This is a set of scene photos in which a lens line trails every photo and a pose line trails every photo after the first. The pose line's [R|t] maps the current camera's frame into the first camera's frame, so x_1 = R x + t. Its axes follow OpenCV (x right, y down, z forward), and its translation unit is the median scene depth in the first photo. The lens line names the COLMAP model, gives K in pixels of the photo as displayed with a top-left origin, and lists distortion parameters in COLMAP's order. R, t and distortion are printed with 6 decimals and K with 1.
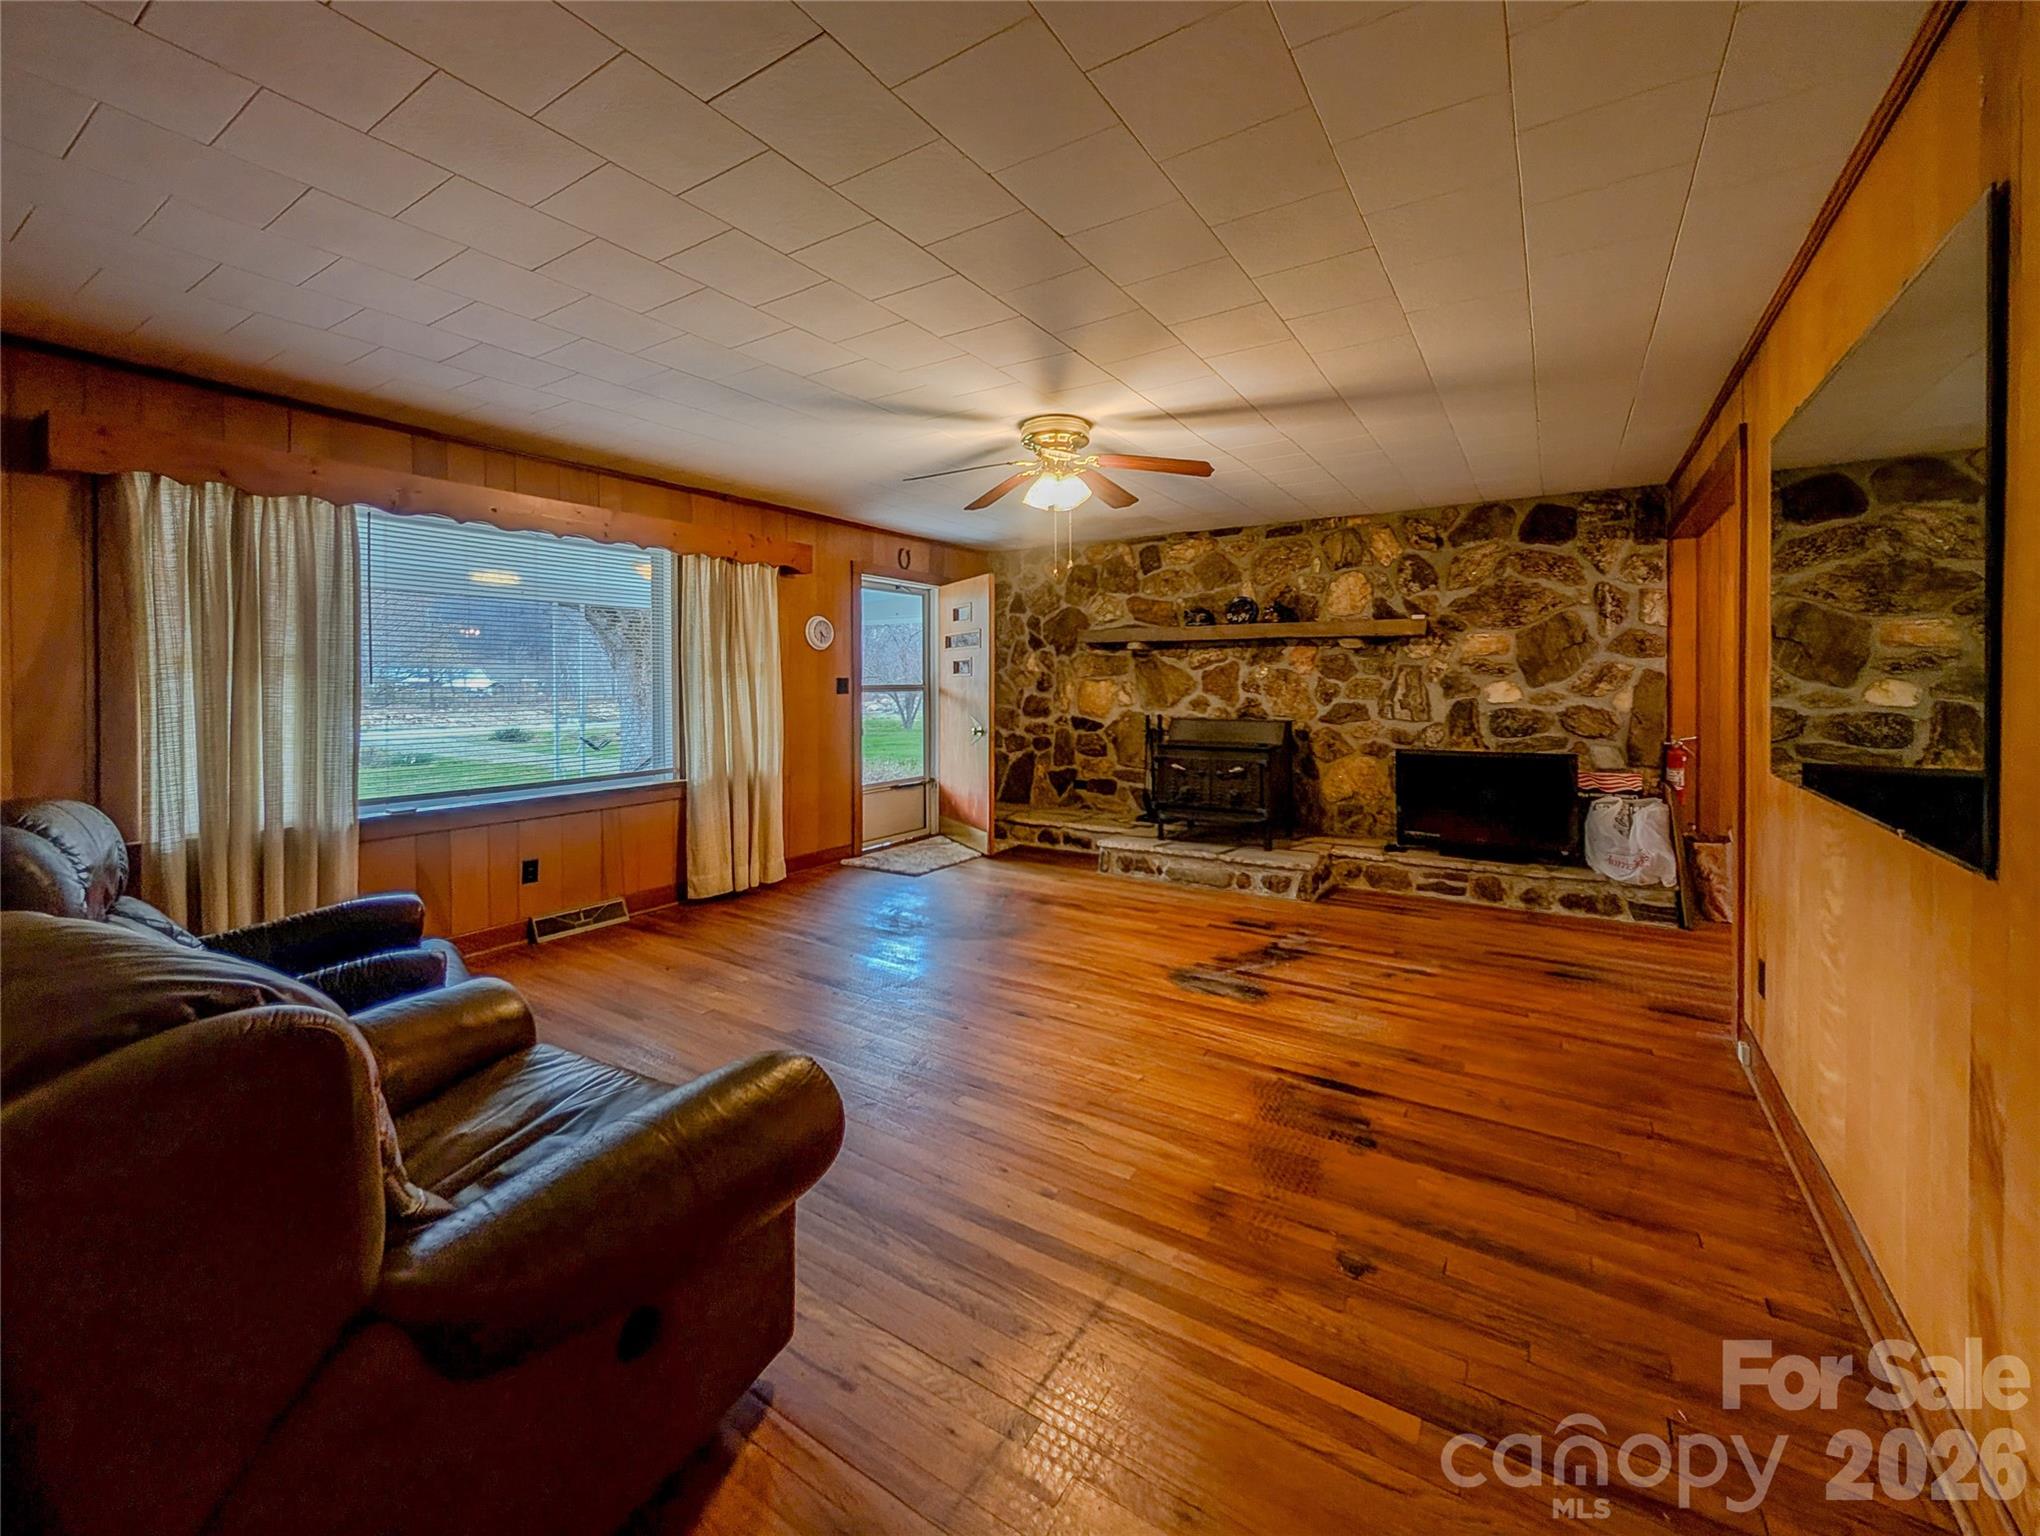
lens RADIAL K [[842.7, 0, 949.0], [0, 842.7, 687.3], [0, 0, 1]] dist [0.000789, 0.000069]
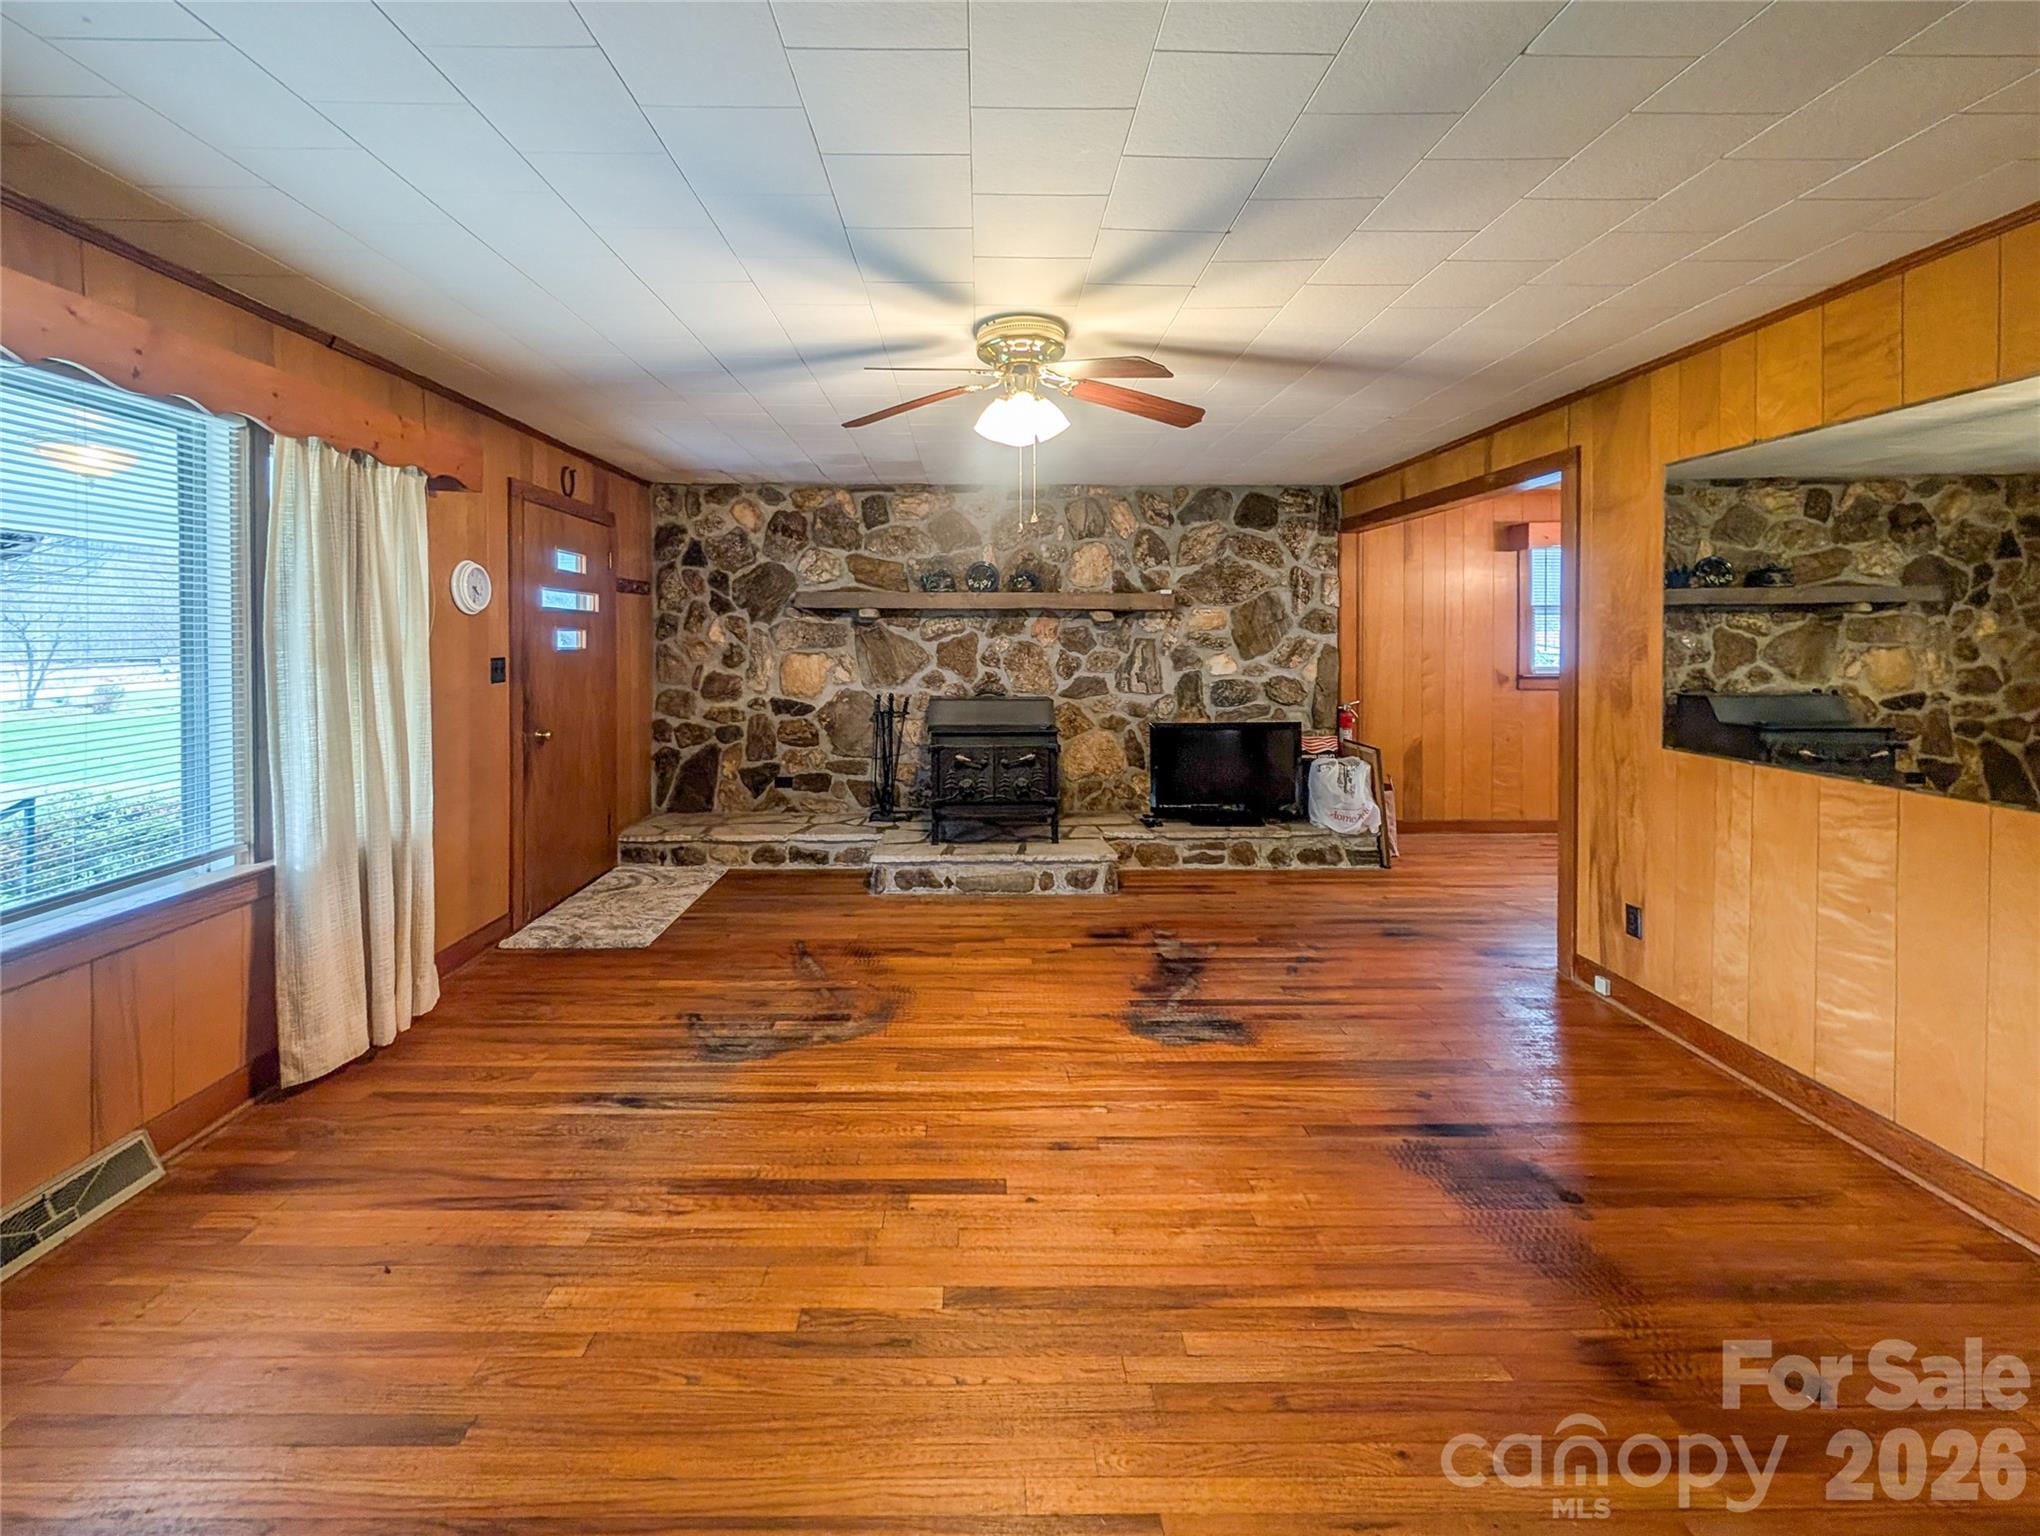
lens RADIAL K [[883.4, 0, 946.7], [0, 883.4, 637.6], [0, 0, 1]] dist [0.001258, 0.000159]
pose [[0.814255, -0.001327, 0.580506, -0.261997], [0.004544, 0.999981, -0.004088, -0.024008], [-0.580490, 0.005967, 0.814246, 0.274775]]
